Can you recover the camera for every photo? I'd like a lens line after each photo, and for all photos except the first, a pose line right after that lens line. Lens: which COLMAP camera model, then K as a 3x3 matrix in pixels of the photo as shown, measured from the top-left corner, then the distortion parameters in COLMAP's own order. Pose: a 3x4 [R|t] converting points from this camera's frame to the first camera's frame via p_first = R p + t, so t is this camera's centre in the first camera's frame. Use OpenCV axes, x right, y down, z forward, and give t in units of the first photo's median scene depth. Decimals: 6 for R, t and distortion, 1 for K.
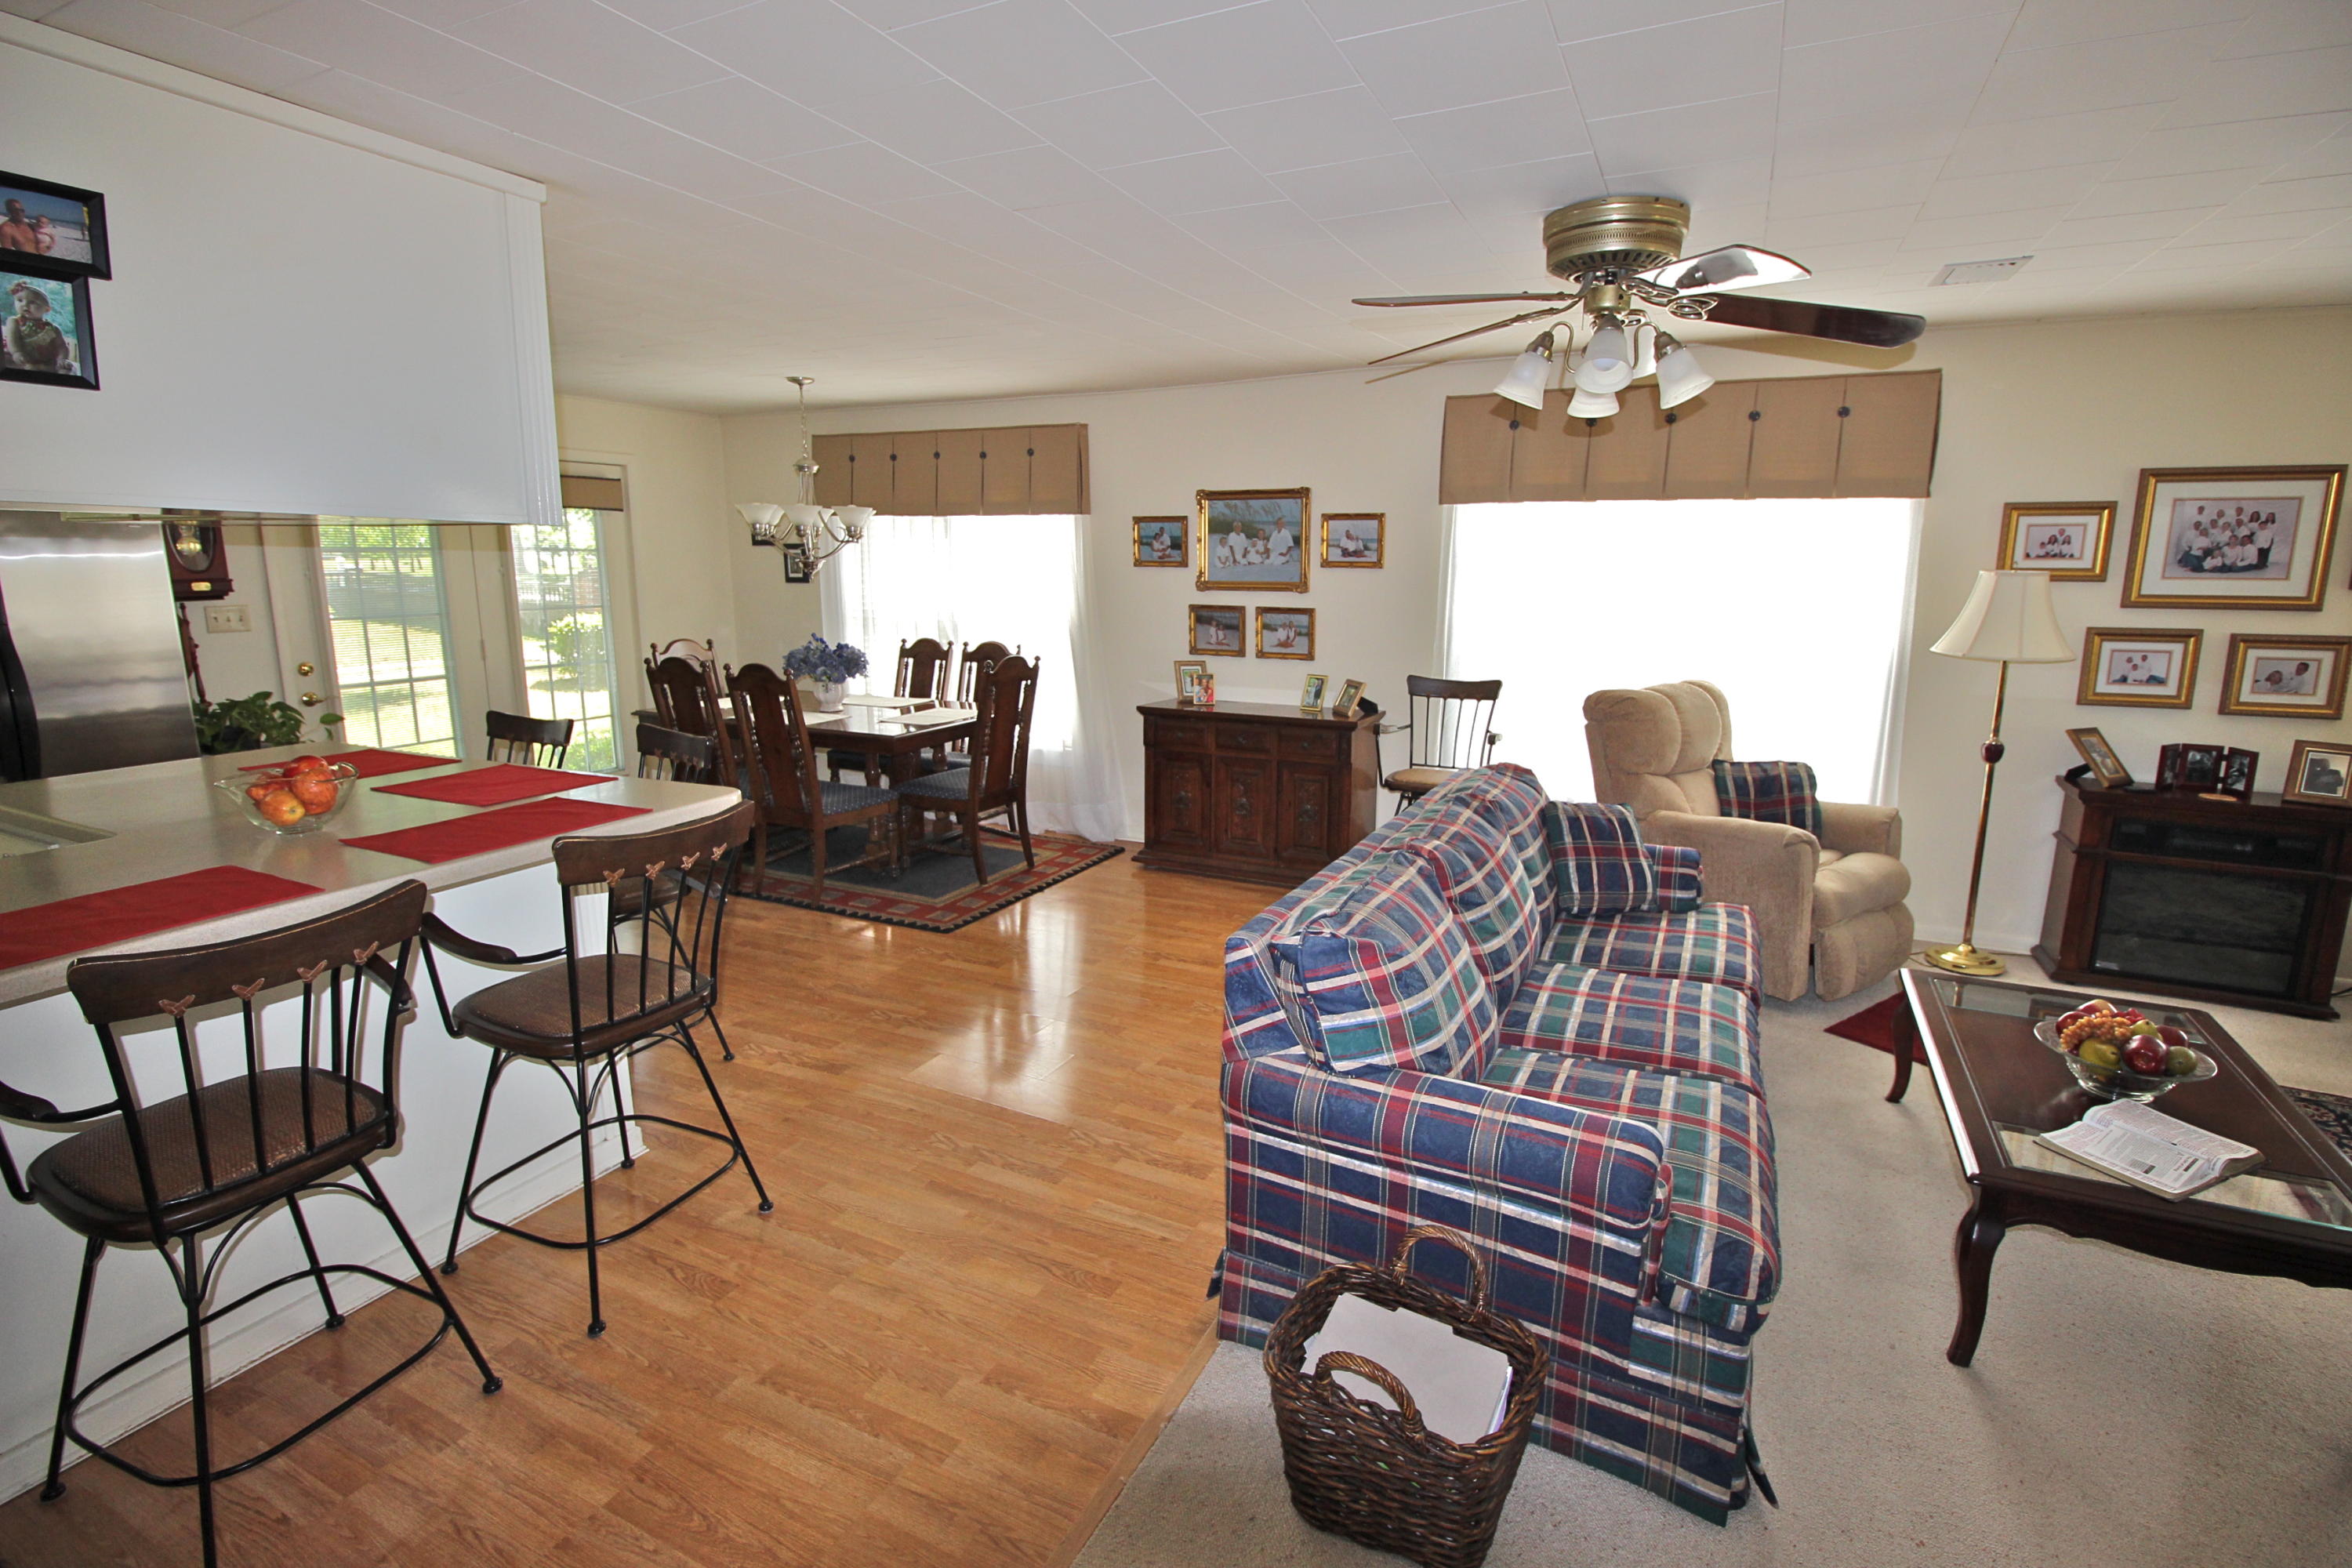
lens RADIAL K [[1092.5, 0, 1186.9], [0, 1092.5, 770.6], [0, 0, 1]] dist [-0.001894, -0.011512]
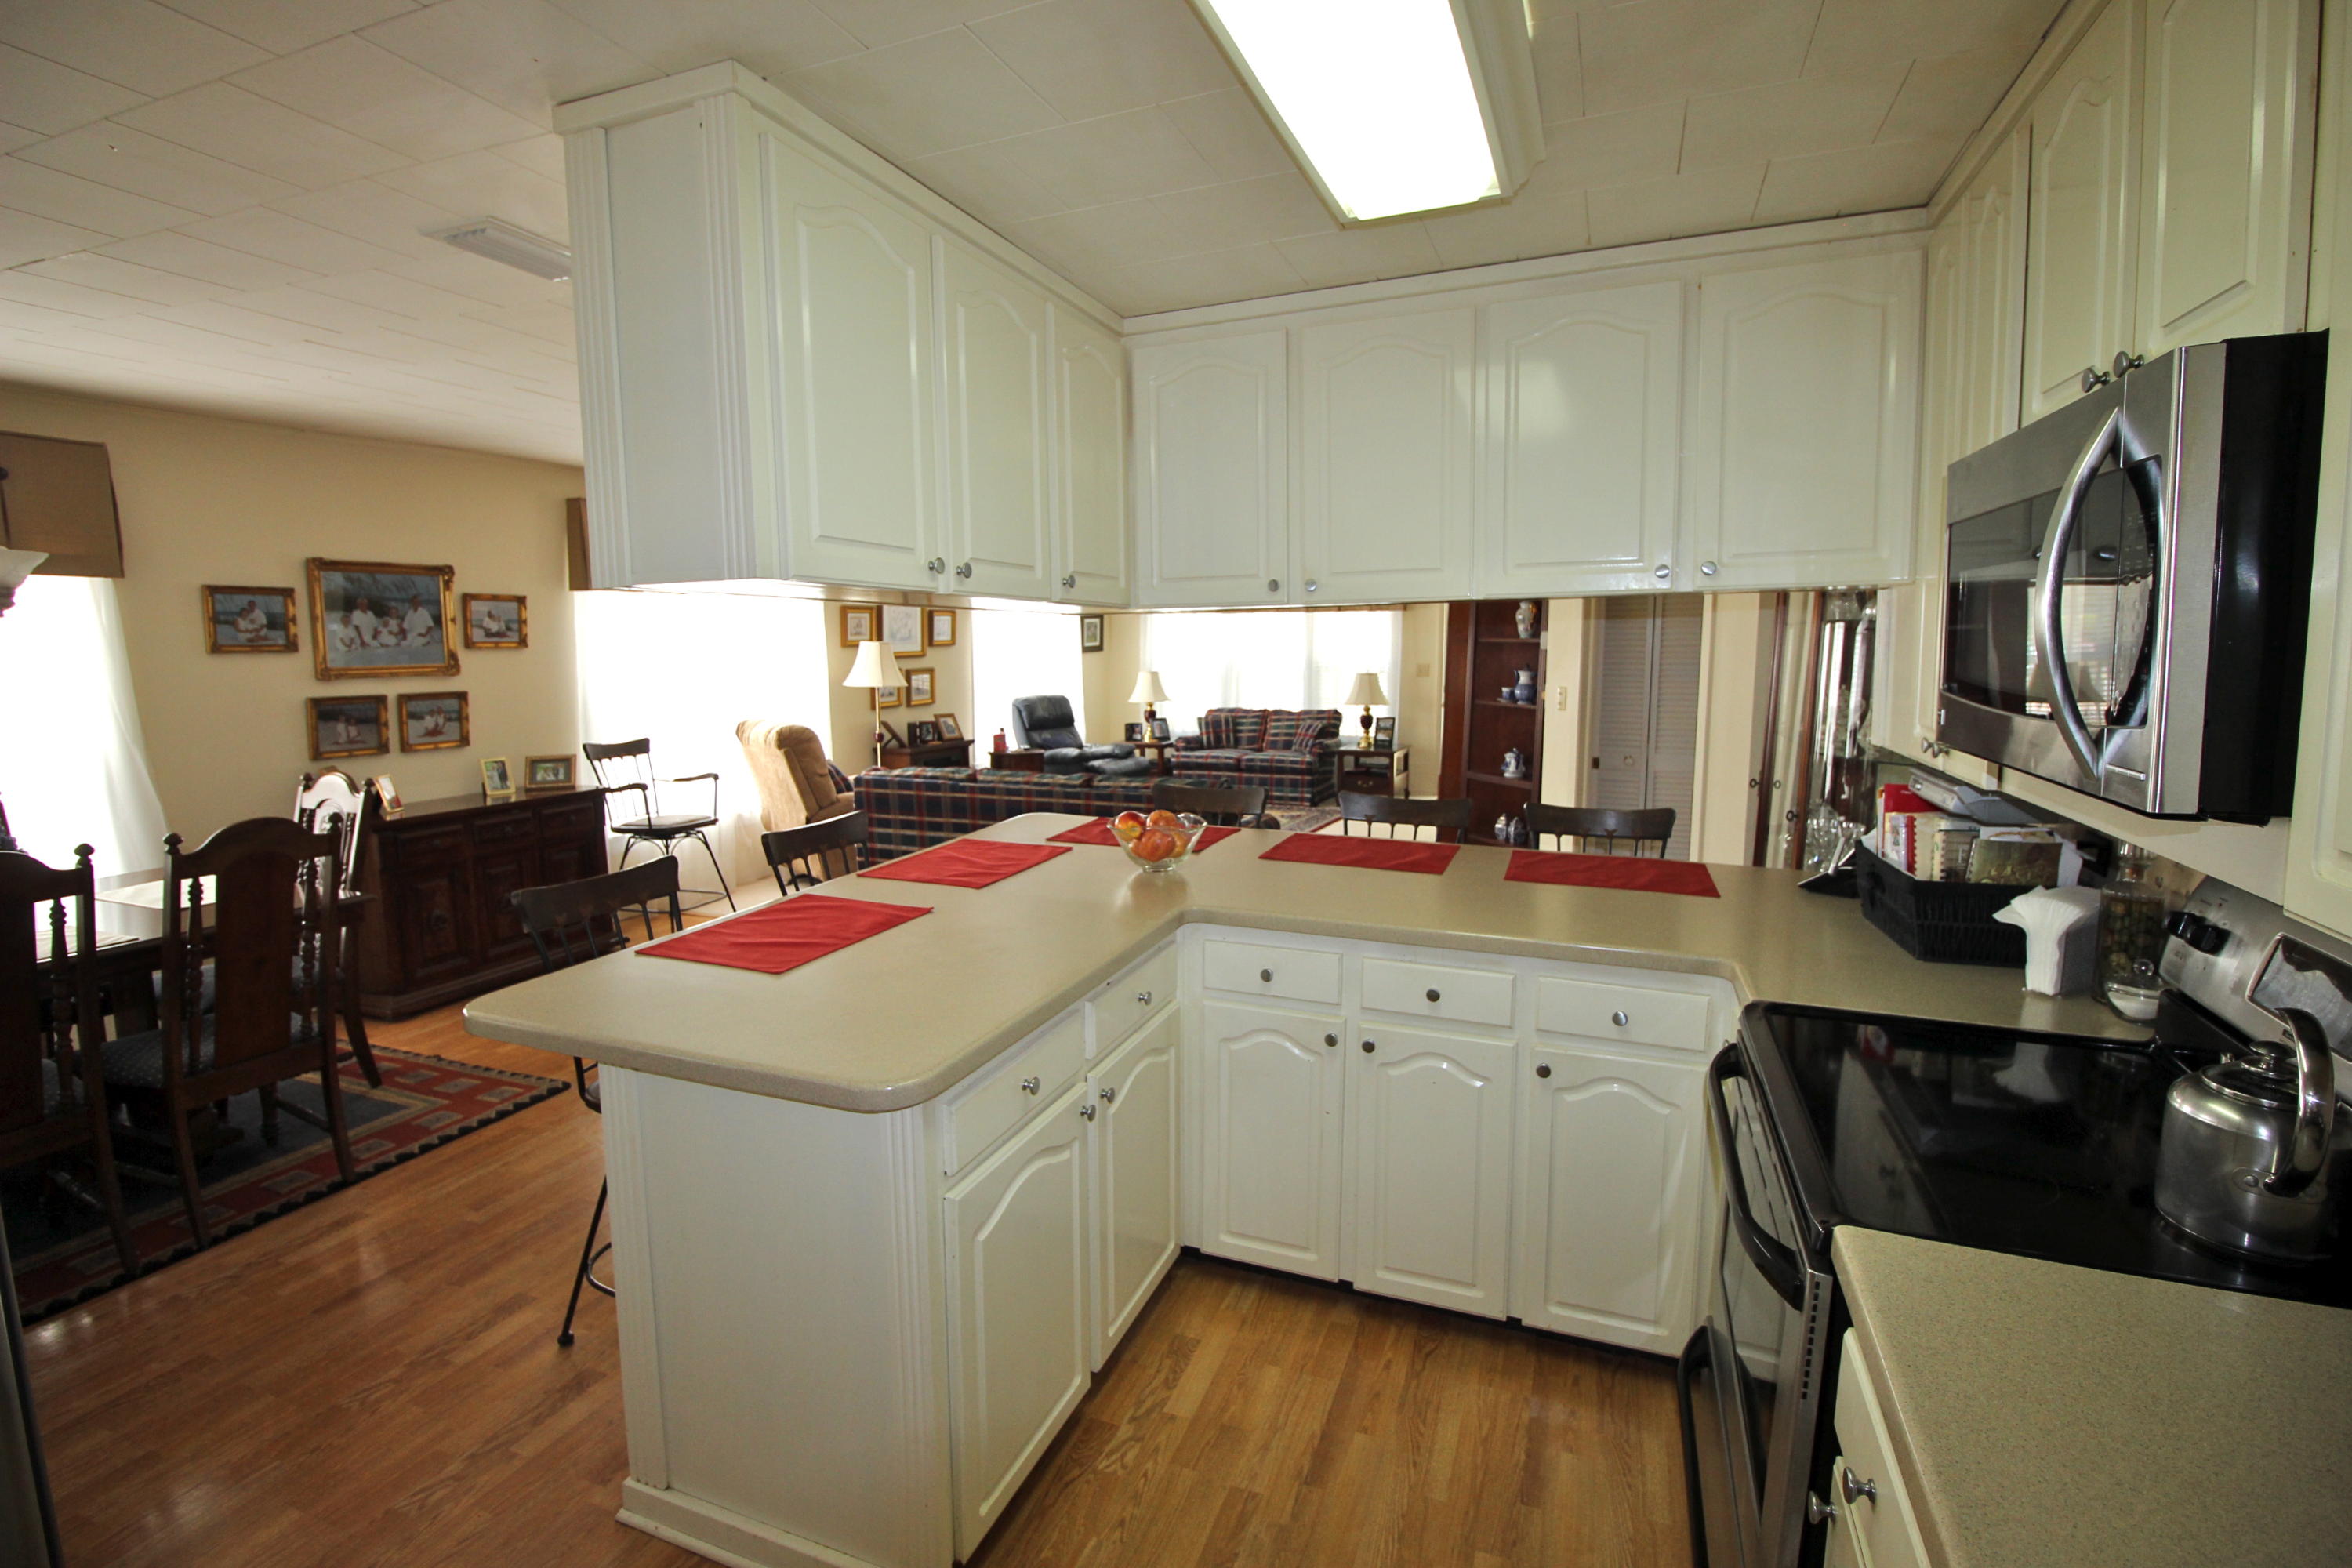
lens RADIAL K [[1086.6, 0, 1176.0], [0, 1086.6, 784.0], [0, 0, 1]] dist [0.003224, -0.008929]
pose [[-0.076724, -0.140373, 0.987121, -0.913049], [0.190577, 0.969721, 0.152711, -0.100172], [-0.978669, 0.199839, -0.047649, 0.471679]]
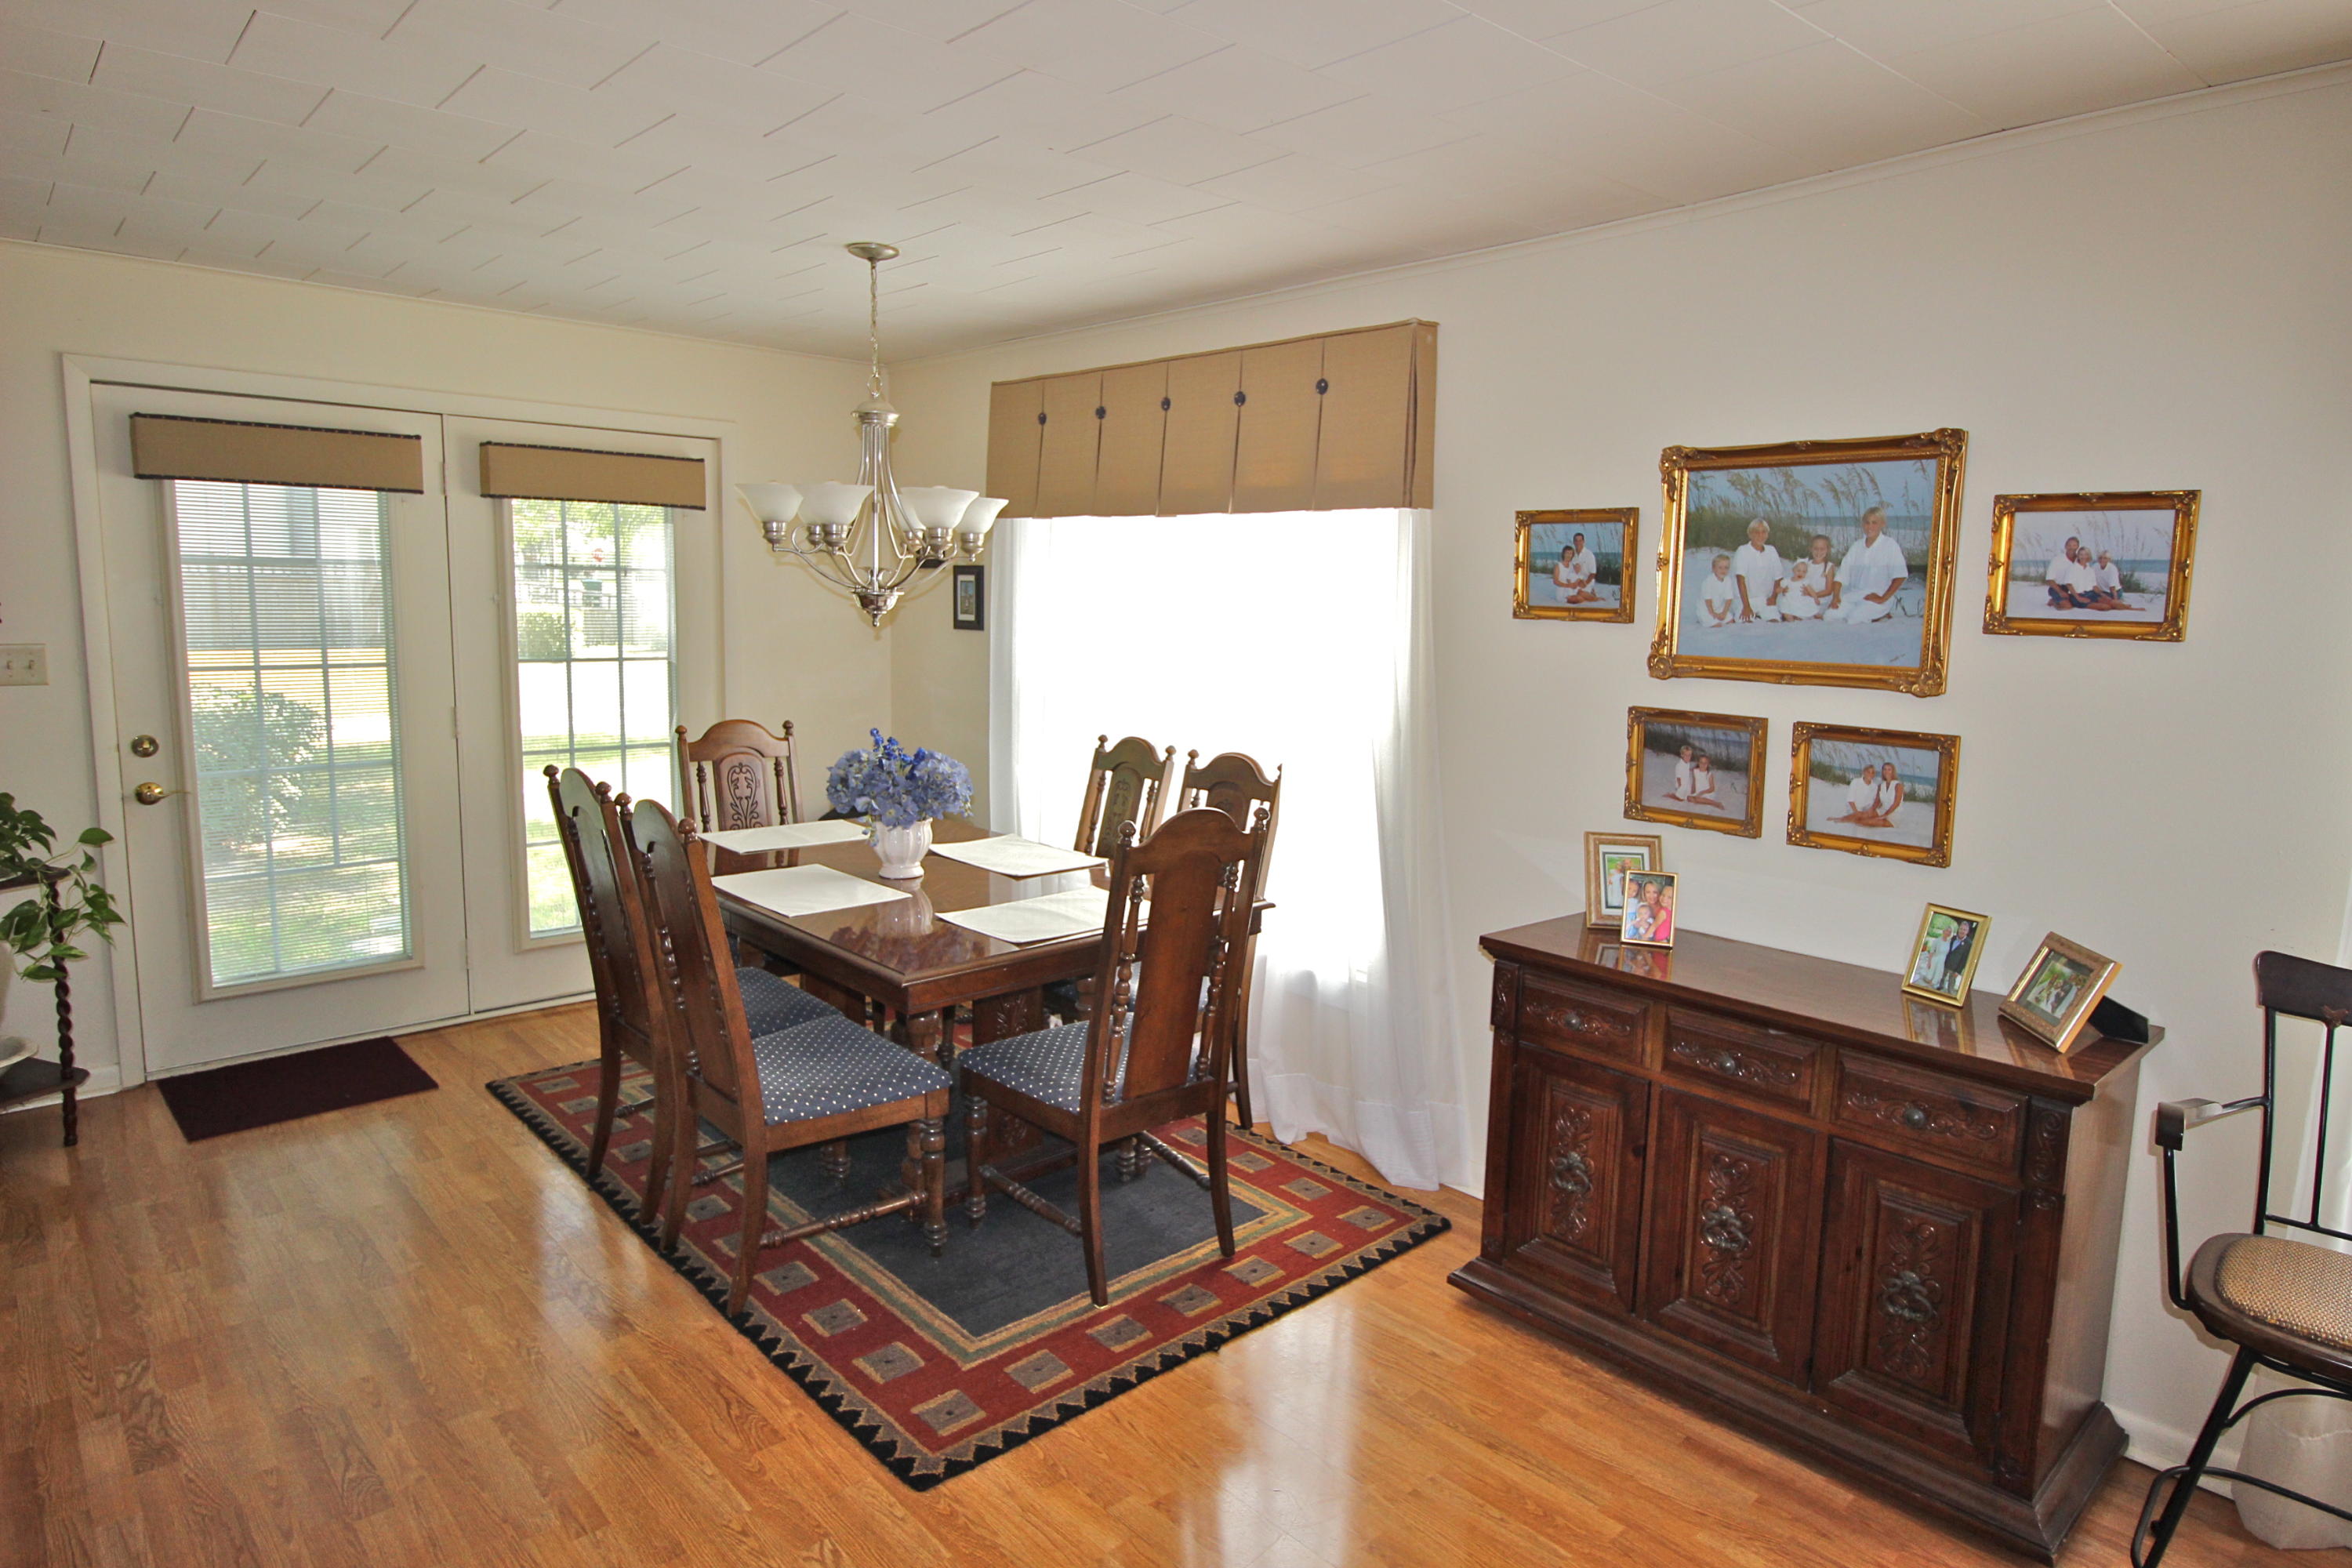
lens RADIAL K [[1345.5, 0, 1180.8], [0, 1345.5, 761.4], [0, 0, 1]] dist [-0.002587, -0.000866]
pose [[0.930034, 0.062711, -0.362082, 0.034162], [-0.087741, 0.994728, -0.053088, -0.093153], [0.356844, 0.081143, 0.930633, 0.471971]]
